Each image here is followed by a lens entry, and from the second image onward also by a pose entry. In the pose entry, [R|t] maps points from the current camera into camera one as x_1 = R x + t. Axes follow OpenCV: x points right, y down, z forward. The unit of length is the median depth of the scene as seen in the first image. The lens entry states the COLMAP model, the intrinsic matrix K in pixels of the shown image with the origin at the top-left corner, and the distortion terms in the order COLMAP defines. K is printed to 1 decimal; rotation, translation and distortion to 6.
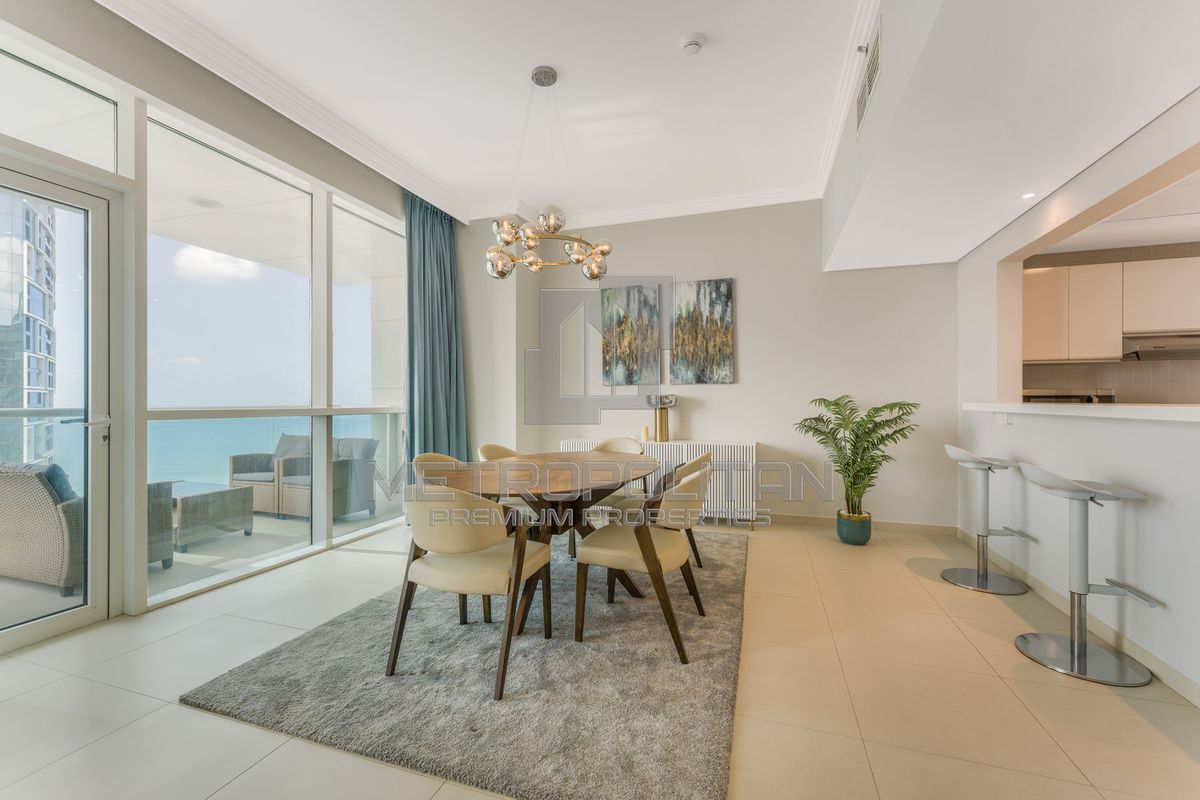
lens RADIAL K [[499.4, 0, 568.3], [0, 499.4, 399.8], [0, 0, 1]] dist [-0.002003, -0.000771]
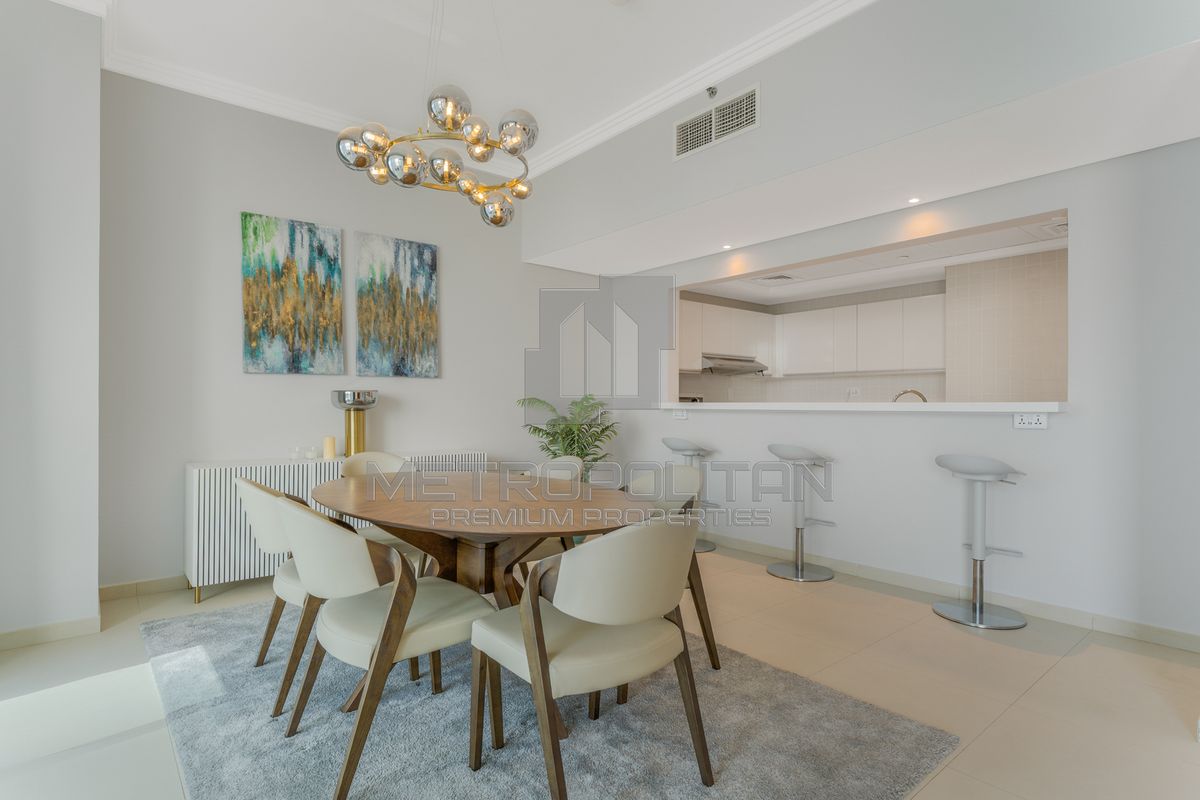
lens RADIAL K [[626.4, 0, 621.1], [0, 626.4, 407.1], [0, 0, 1]] dist [0.000817, 0.000401]
pose [[0.480016, -0.002106, 0.877257, -0.406274], [-0.004890, 0.999975, 0.005077, 0.007410], [-0.877246, -0.006727, 0.479993, 0.257346]]
